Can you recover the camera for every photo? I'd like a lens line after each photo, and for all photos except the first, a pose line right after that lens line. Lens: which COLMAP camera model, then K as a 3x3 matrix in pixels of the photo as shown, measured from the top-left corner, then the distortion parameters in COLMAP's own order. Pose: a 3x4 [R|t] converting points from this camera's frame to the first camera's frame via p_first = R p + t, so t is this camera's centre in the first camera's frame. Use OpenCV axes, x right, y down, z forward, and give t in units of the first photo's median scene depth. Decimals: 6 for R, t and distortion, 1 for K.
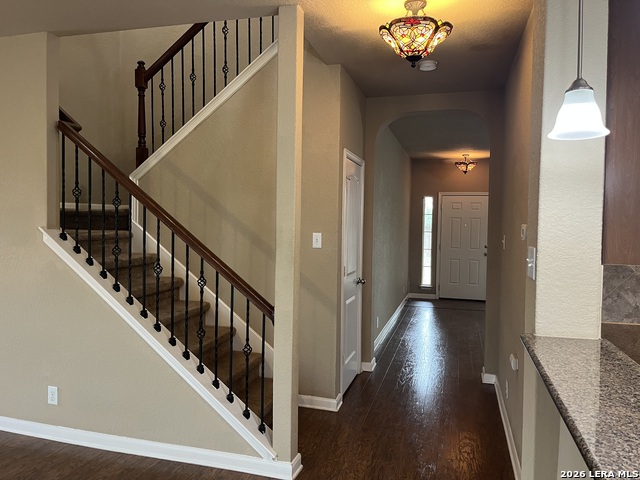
lens RADIAL K [[501.3, 0, 318.3], [0, 501.3, 238.3], [0, 0, 1]] dist [0.047660, -0.031522]
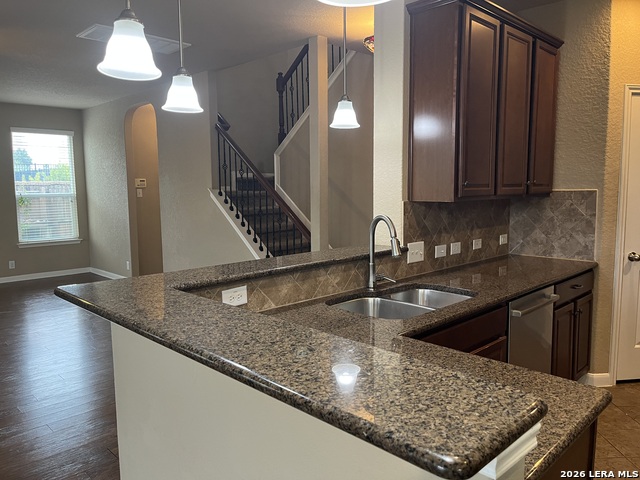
lens RADIAL K [[501.3, 0, 320.3], [0, 501.3, 233.4], [0, 0, 1]] dist [0.047660, -0.031522]
pose [[0.868887, 0.023887, -0.494434, 0.479041], [0.006869, 0.998157, 0.060292, 0.023081], [0.494963, -0.055783, 0.867121, -0.219238]]
